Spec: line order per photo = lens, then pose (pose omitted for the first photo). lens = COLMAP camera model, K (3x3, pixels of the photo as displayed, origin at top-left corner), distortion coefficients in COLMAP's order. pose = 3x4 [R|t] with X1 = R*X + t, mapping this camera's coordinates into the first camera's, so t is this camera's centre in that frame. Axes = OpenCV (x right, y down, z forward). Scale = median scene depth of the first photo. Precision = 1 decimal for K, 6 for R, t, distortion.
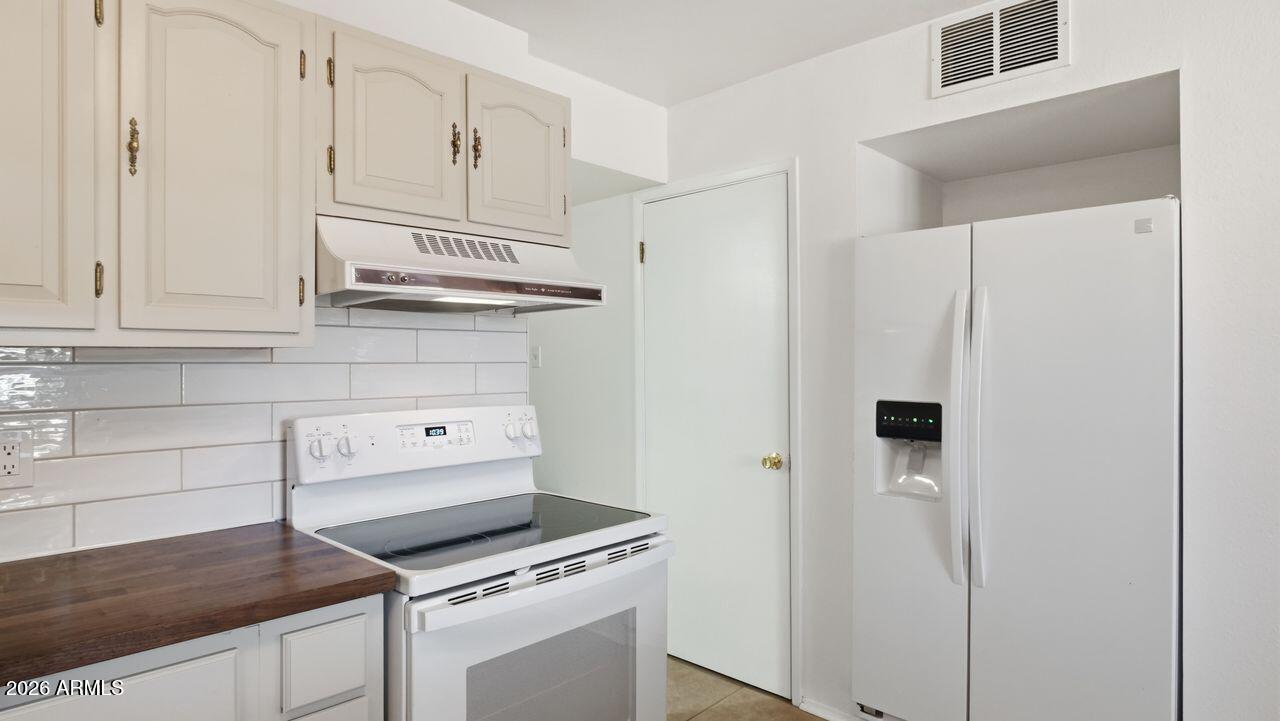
lens RADIAL K [[709.7, 0, 644.4], [0, 709.7, 362.0], [0, 0, 1]] dist [-0.002925, 0.000774]
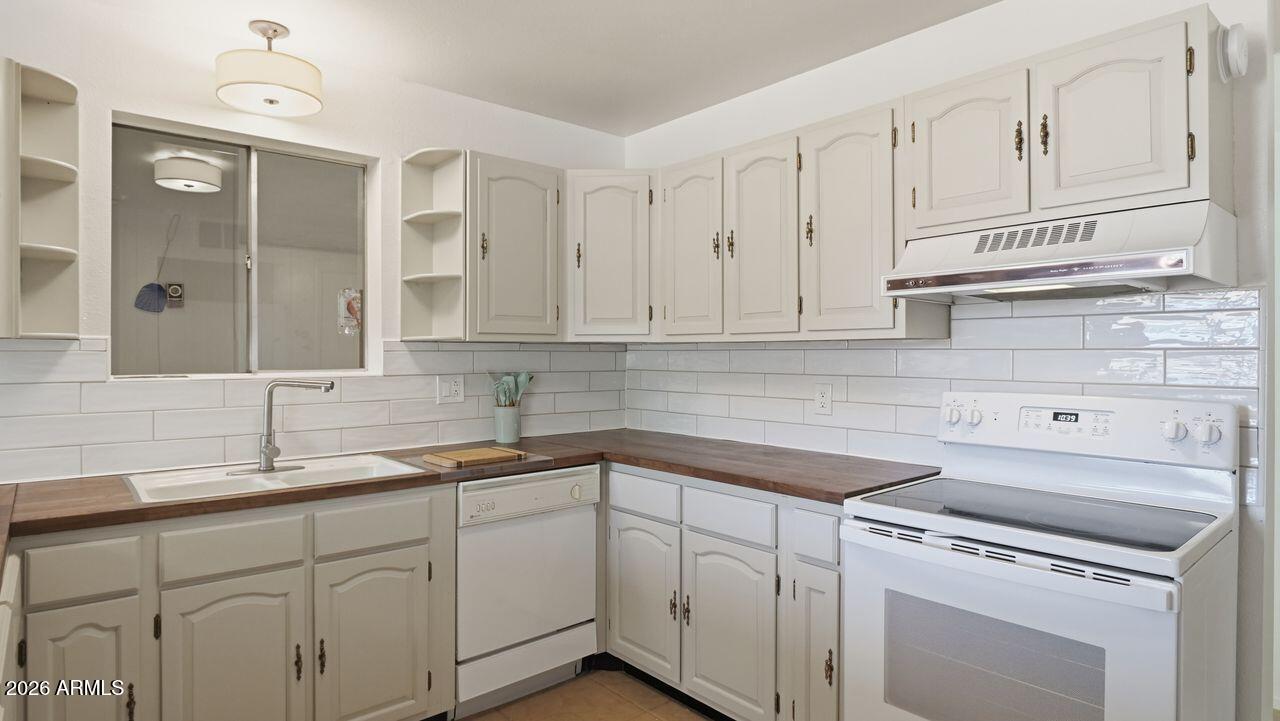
lens RADIAL K [[709.7, 0, 644.4], [0, 709.7, 362.0], [0, 0, 1]] dist [-0.002925, 0.000774]
pose [[-0.112746, 0.015213, -0.993507, 0.836615], [0.000373, 0.999883, 0.015269, 0.004315], [0.993624, 0.001351, -0.112739, 0.562852]]
